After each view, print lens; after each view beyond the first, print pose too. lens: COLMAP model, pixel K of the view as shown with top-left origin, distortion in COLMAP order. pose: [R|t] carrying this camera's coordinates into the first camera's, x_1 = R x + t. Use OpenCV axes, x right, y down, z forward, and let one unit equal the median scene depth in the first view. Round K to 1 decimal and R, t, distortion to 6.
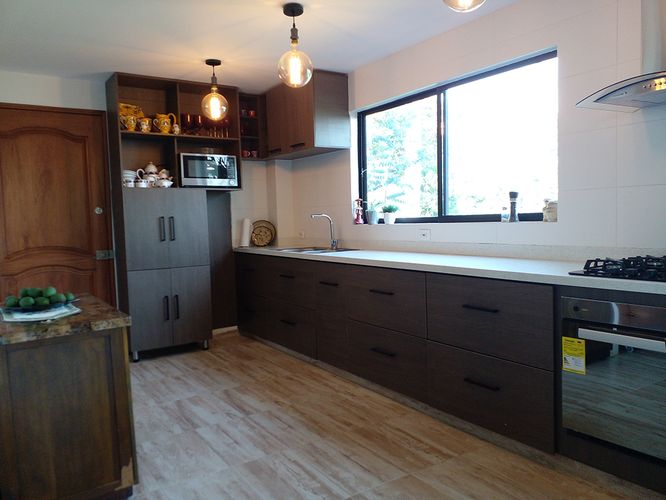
lens RADIAL K [[539.4, 0, 333.0], [0, 539.4, 250.0], [0, 0, 1]] dist [0.174378, -0.330035]
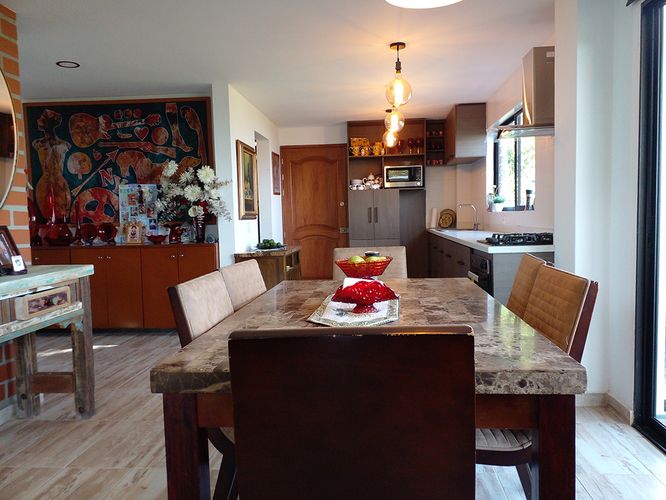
lens RADIAL K [[539.4, 0, 333.0], [0, 539.4, 250.0], [0, 0, 1]] dist [0.174378, -0.330035]
pose [[0.784489, 0.046790, -0.618375, 0.597323], [-0.033469, 0.998891, 0.033122, 0.015926], [0.619239, -0.005287, 0.785185, -0.323332]]
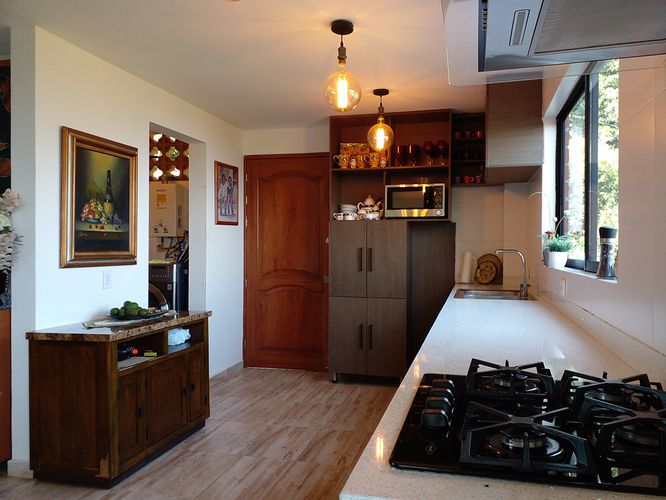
lens RADIAL K [[539.4, 0, 333.0], [0, 539.4, 250.0], [0, 0, 1]] dist [0.174378, -0.330035]
pose [[0.665461, 0.034390, -0.745640, 0.418833], [-0.068342, 0.997549, -0.014985, -0.037512], [0.743297, 0.060931, 0.666180, 0.279609]]
